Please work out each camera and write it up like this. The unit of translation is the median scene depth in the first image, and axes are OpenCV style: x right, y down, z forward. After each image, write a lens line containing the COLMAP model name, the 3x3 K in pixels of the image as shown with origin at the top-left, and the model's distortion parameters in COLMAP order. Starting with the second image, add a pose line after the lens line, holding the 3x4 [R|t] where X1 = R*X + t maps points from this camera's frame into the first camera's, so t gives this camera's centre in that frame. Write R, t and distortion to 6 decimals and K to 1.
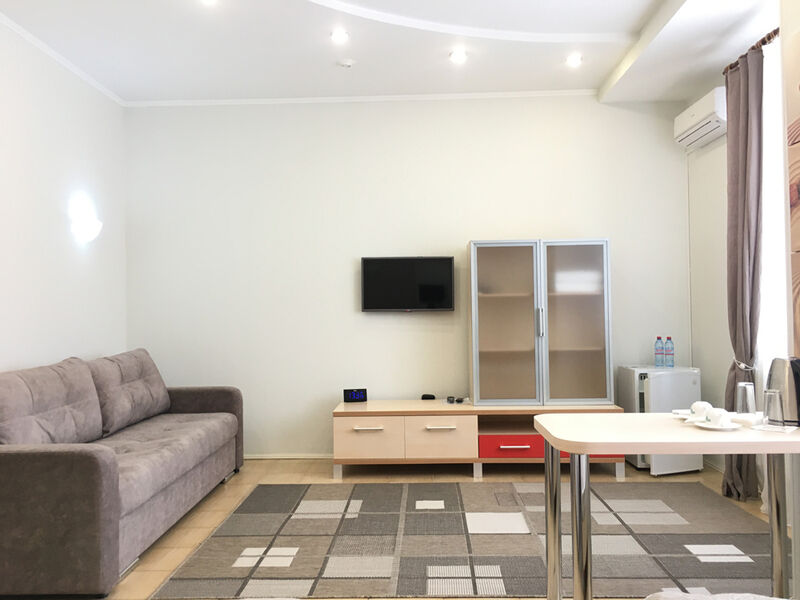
lens RADIAL K [[689.0, 0, 400.0], [0, 689.0, 300.0], [0, 0, 1]] dist [0.111312, -0.073261]
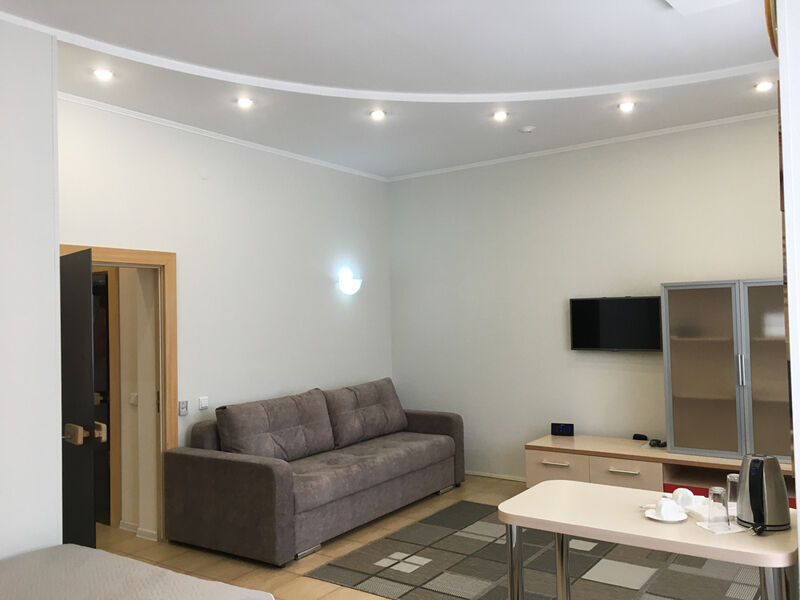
lens RADIAL K [[689.0, 0, 400.0], [0, 689.0, 300.0], [0, 0, 1]] dist [0.111312, -0.073261]
pose [[0.839641, -0.020059, -0.542771, 0.410279], [0.021738, 0.999758, -0.003320, -0.083350], [0.542706, -0.009011, 0.839874, -0.045967]]
